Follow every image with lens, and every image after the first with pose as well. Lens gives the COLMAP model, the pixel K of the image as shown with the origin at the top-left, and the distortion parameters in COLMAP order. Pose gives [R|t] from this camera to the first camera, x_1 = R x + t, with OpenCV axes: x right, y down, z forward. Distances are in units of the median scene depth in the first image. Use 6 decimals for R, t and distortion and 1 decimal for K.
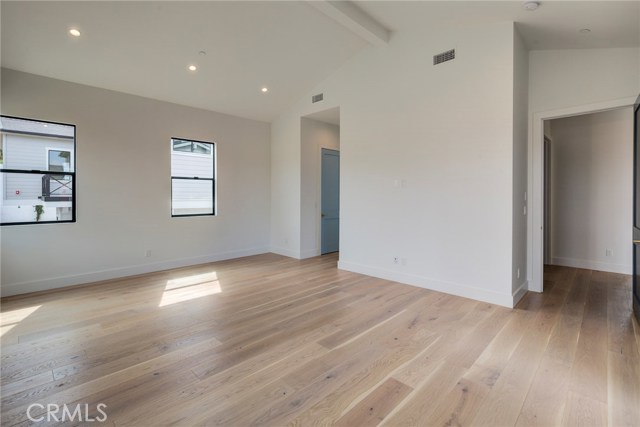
lens RADIAL K [[291.1, 0, 313.2], [0, 291.1, 198.0], [0, 0, 1]] dist [-0.004789, -0.000921]
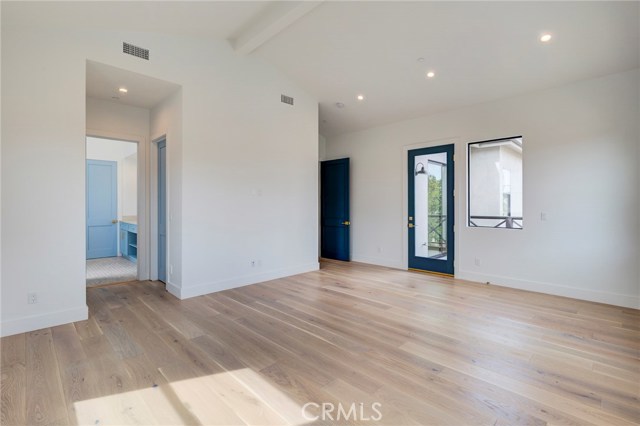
lens RADIAL K [[291.1, 0, 316.9], [0, 291.1, 207.7], [0, 0, 1]] dist [-0.004789, -0.000921]
pose [[0.012941, -0.007743, 0.999886, -0.792364], [0.009594, 0.999925, 0.007619, 0.001185], [-0.999870, 0.009494, 0.013014, 0.760097]]
